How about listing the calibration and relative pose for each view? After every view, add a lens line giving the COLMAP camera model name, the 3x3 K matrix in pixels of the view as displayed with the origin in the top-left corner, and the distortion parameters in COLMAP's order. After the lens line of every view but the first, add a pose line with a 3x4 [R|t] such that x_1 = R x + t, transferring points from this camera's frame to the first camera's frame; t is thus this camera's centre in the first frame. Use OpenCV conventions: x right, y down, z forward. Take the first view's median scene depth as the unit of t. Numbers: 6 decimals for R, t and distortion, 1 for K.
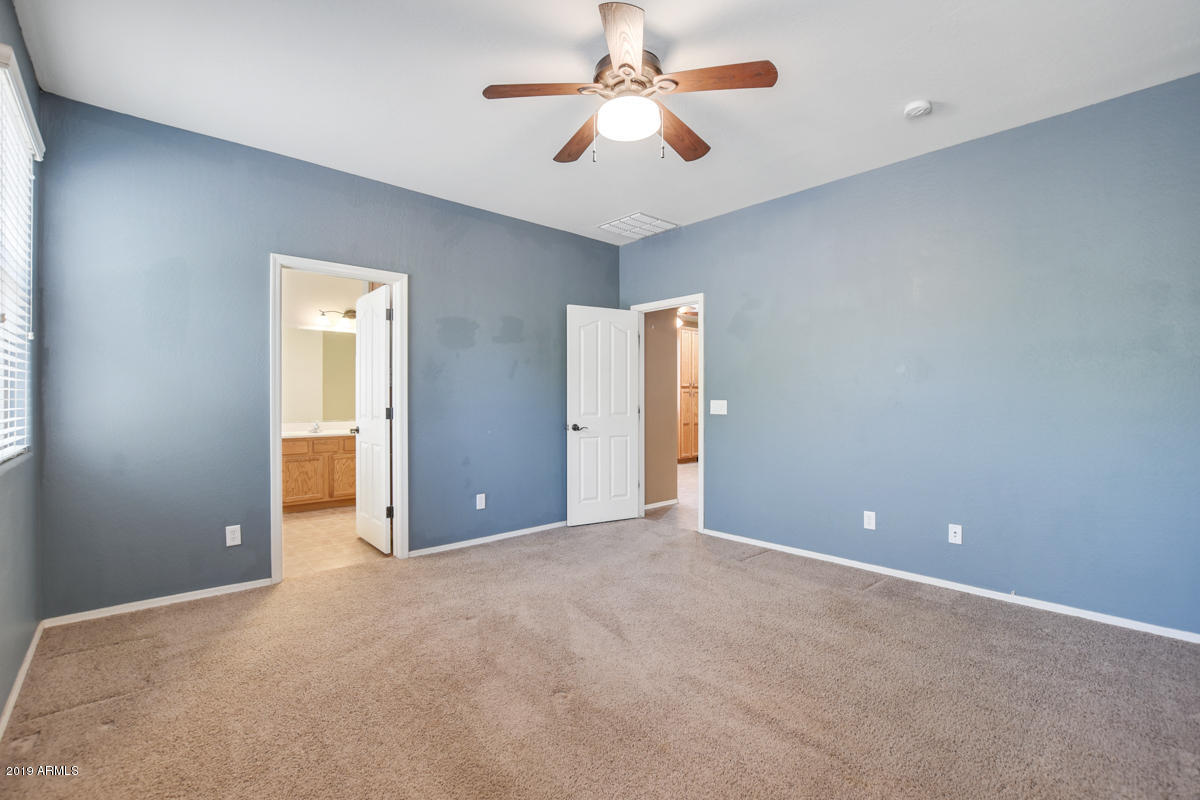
lens RADIAL K [[522.2, 0, 601.6], [0, 522.2, 400.4], [0, 0, 1]] dist [-0.000272, 0.000013]
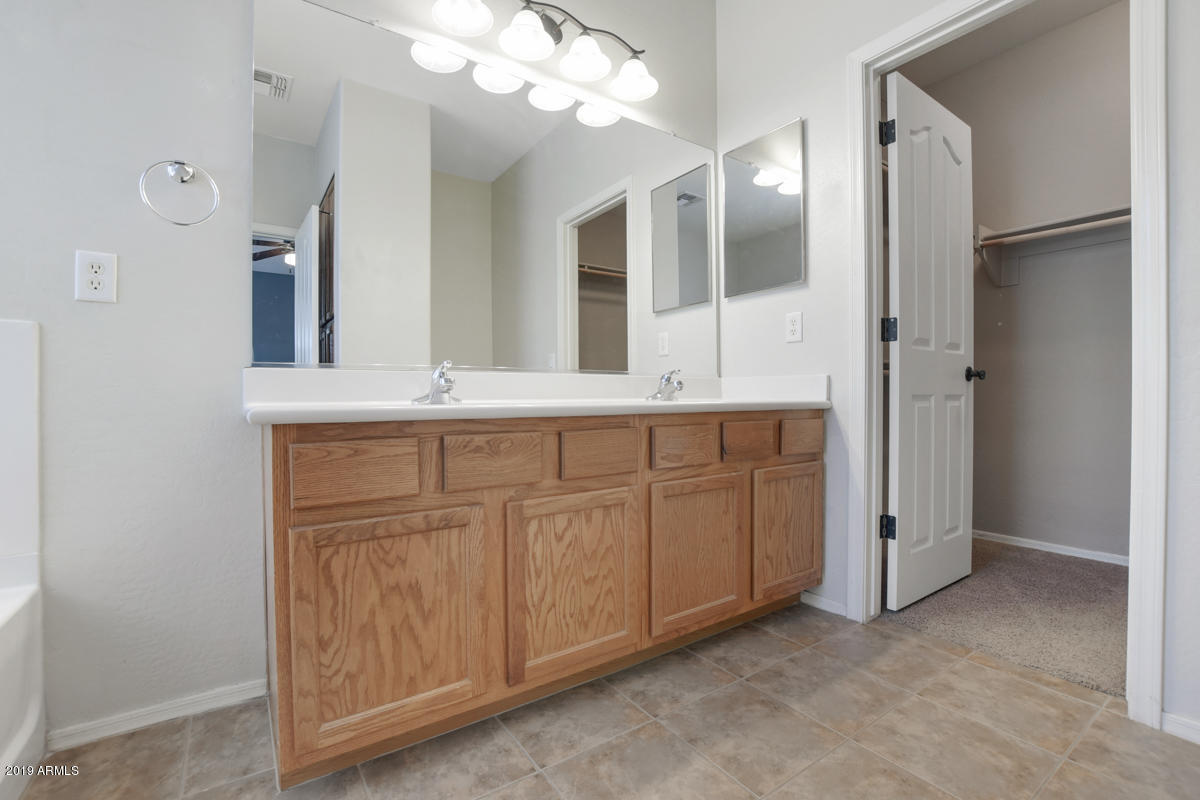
lens RADIAL K [[522.2, 0, 598.0], [0, 522.2, 398.9], [0, 0, 1]] dist [-0.000272, 0.000013]
pose [[0.993703, -0.001066, -0.112040, -0.463526], [0.002228, 0.999945, 0.010246, 0.060068], [0.112023, -0.010431, 0.993651, 0.792717]]
